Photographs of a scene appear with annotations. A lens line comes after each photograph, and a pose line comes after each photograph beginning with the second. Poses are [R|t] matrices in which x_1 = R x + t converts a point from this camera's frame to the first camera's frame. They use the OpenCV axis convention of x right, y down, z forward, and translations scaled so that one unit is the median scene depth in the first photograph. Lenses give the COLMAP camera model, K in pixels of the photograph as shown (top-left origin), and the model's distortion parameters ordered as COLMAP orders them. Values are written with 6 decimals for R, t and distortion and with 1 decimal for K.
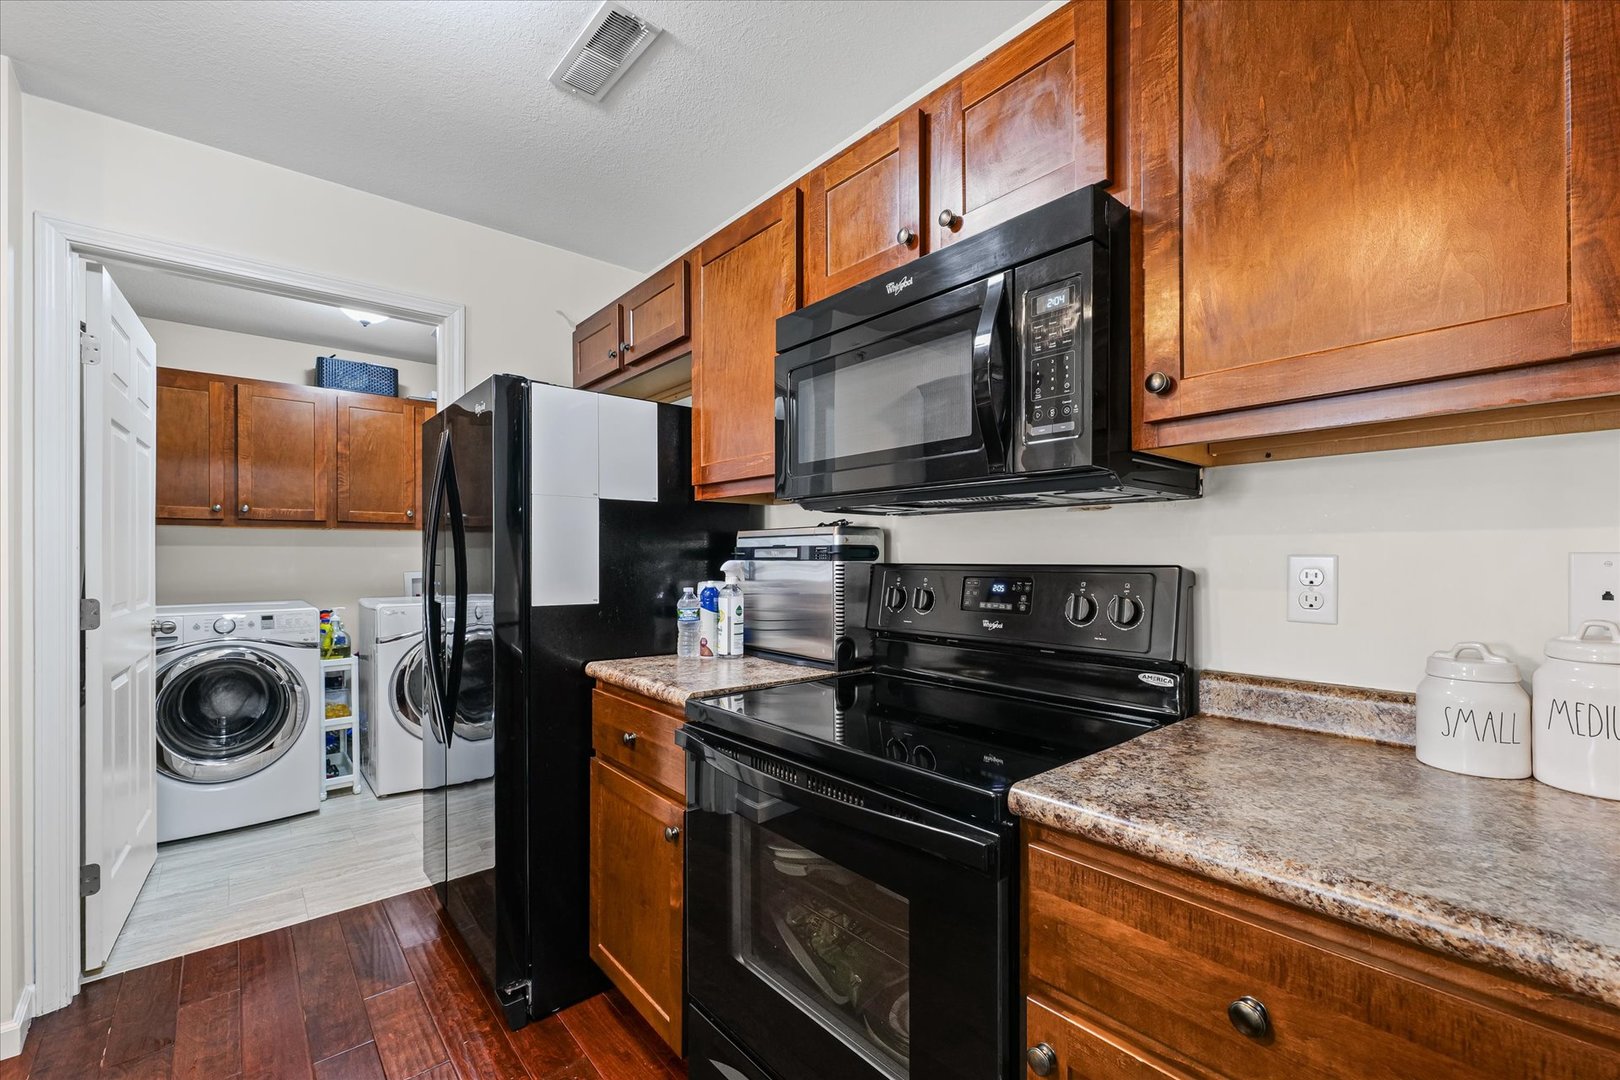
lens RADIAL K [[671.6, 0, 809.0], [0, 671.6, 557.8], [0, 0, 1]] dist [0.000461, -0.000138]
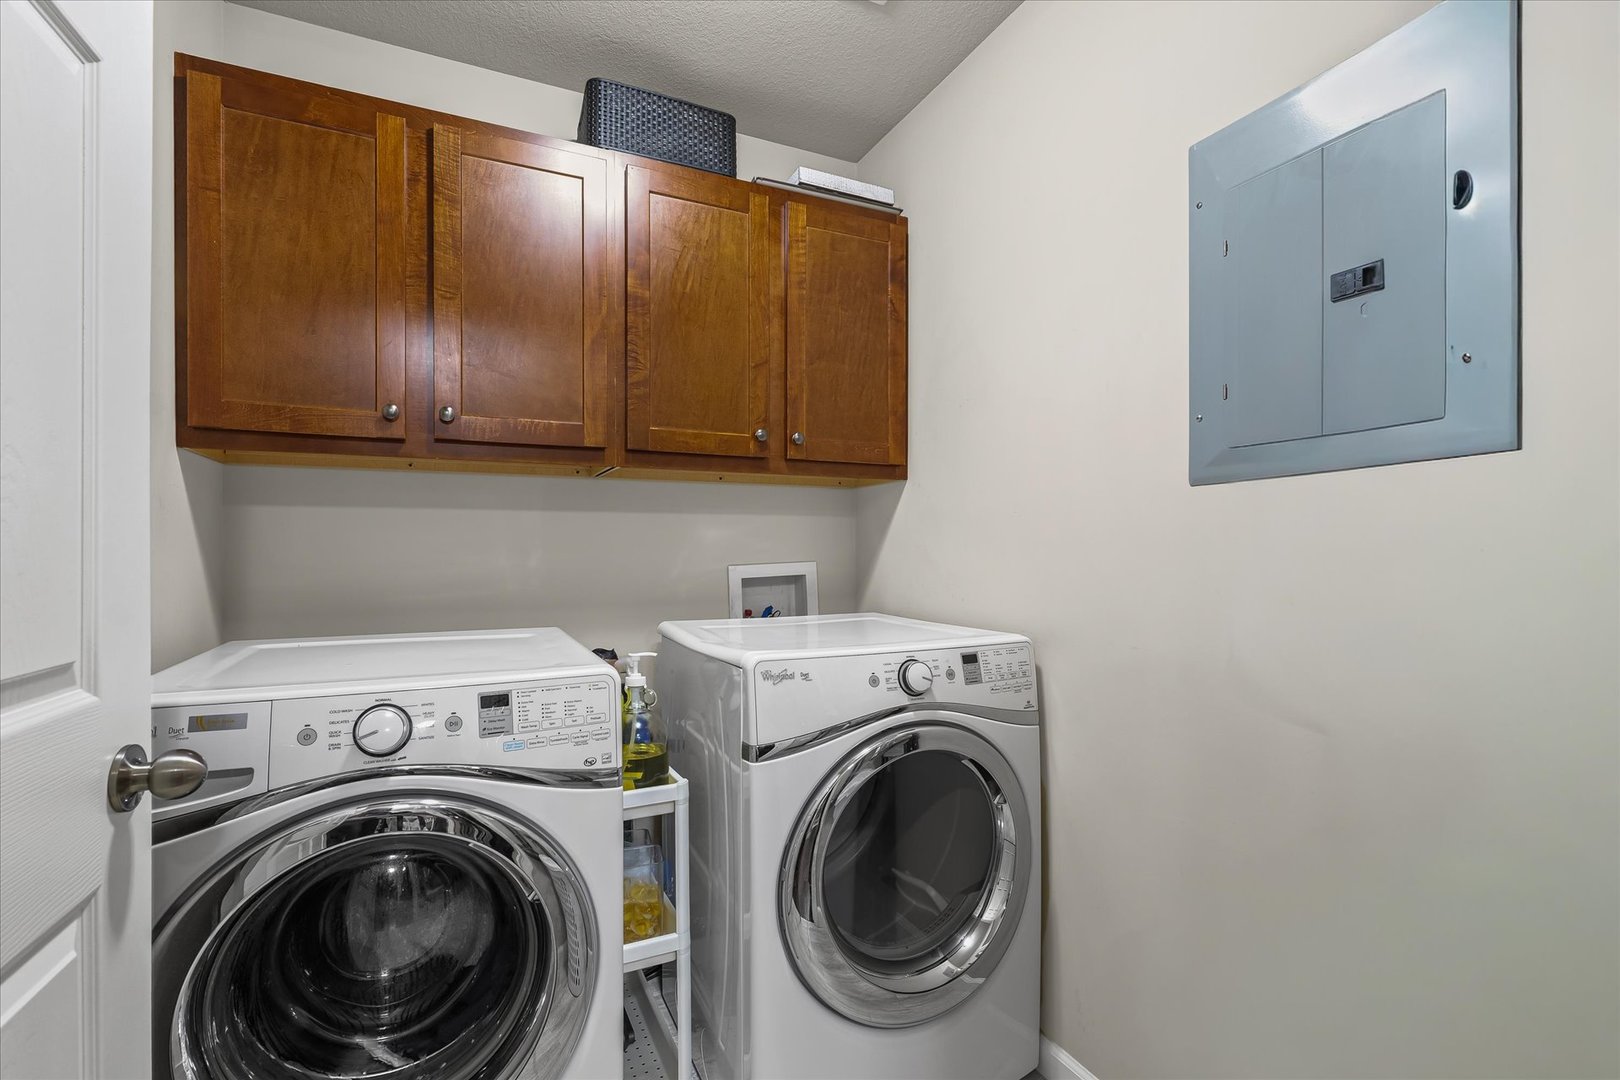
lens RADIAL K [[721.3, 0, 799.6], [0, 721.3, 562.2], [0, 0, 1]] dist [0.000658, -0.000385]
pose [[0.962835, 0.006420, -0.270015, -0.896952], [-0.002664, 0.999895, 0.014273, 0.023819], [0.270078, -0.013023, 0.962750, 1.107322]]
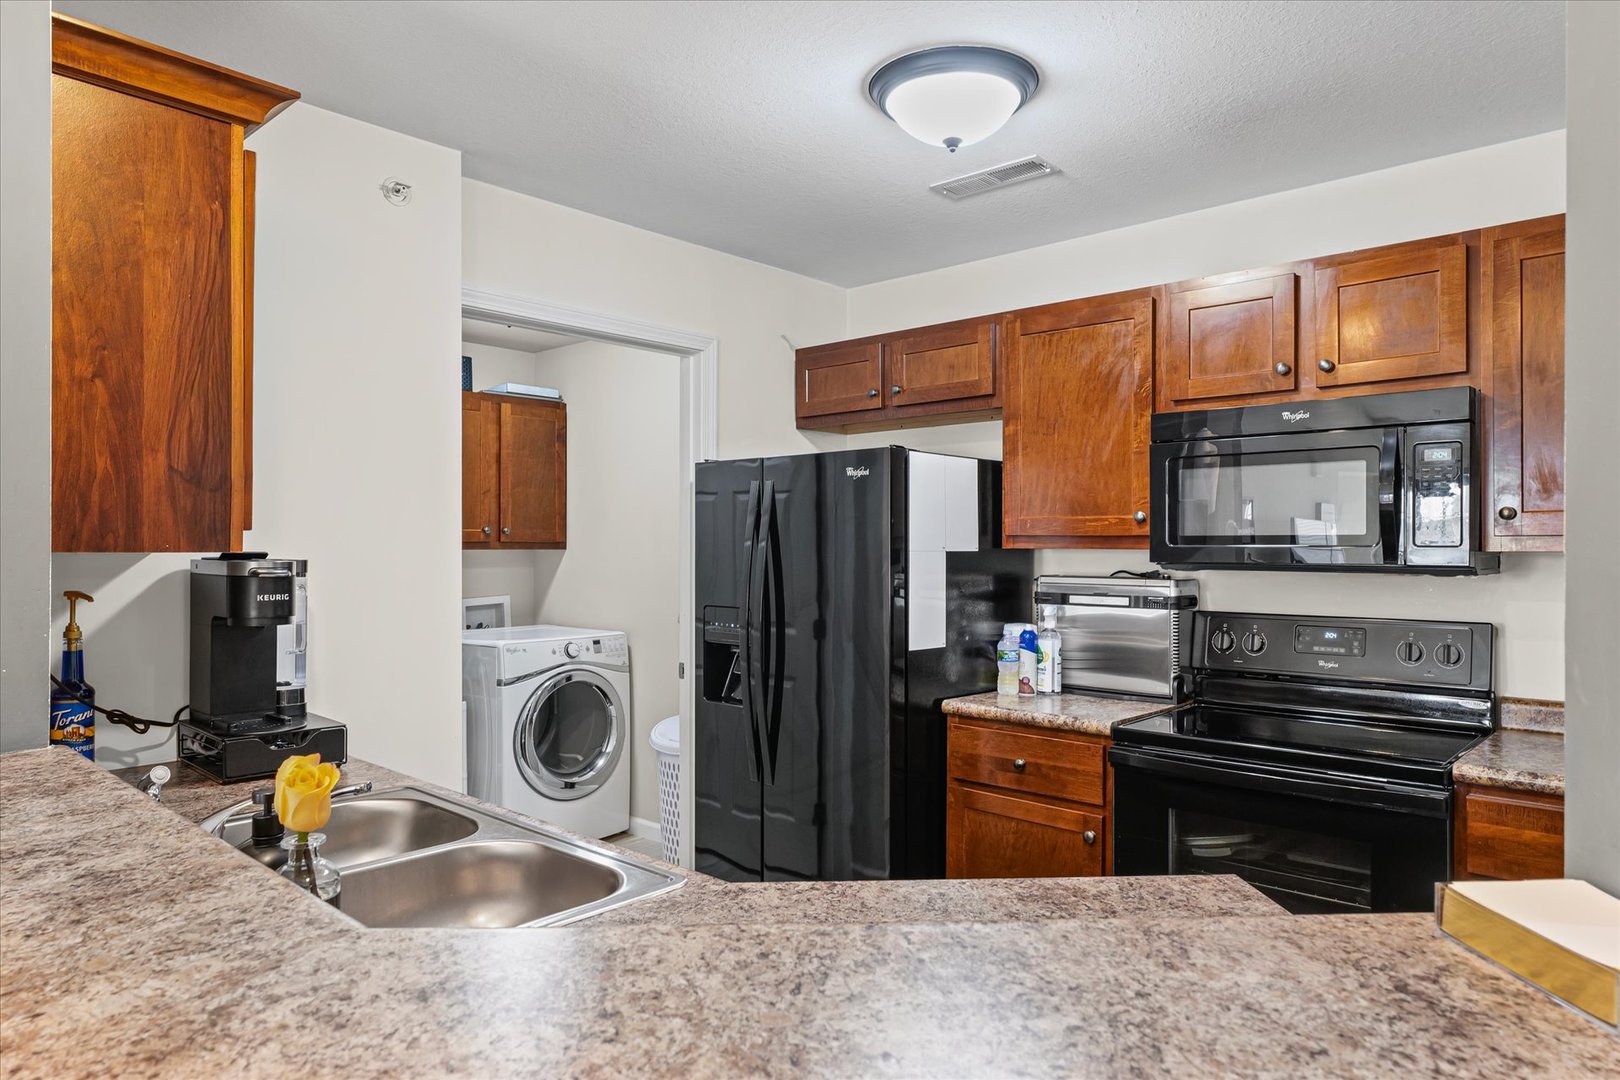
lens RADIAL K [[998.4, 0, 811.3], [0, 998.4, 545.6], [0, 0, 1]] dist [0.008252, 0.000963]
pose [[0.991534, 0.004313, 0.129779, -0.726882], [-0.003720, 0.999981, -0.004817, -0.086604], [-0.129797, 0.004293, 0.991531, -0.579073]]
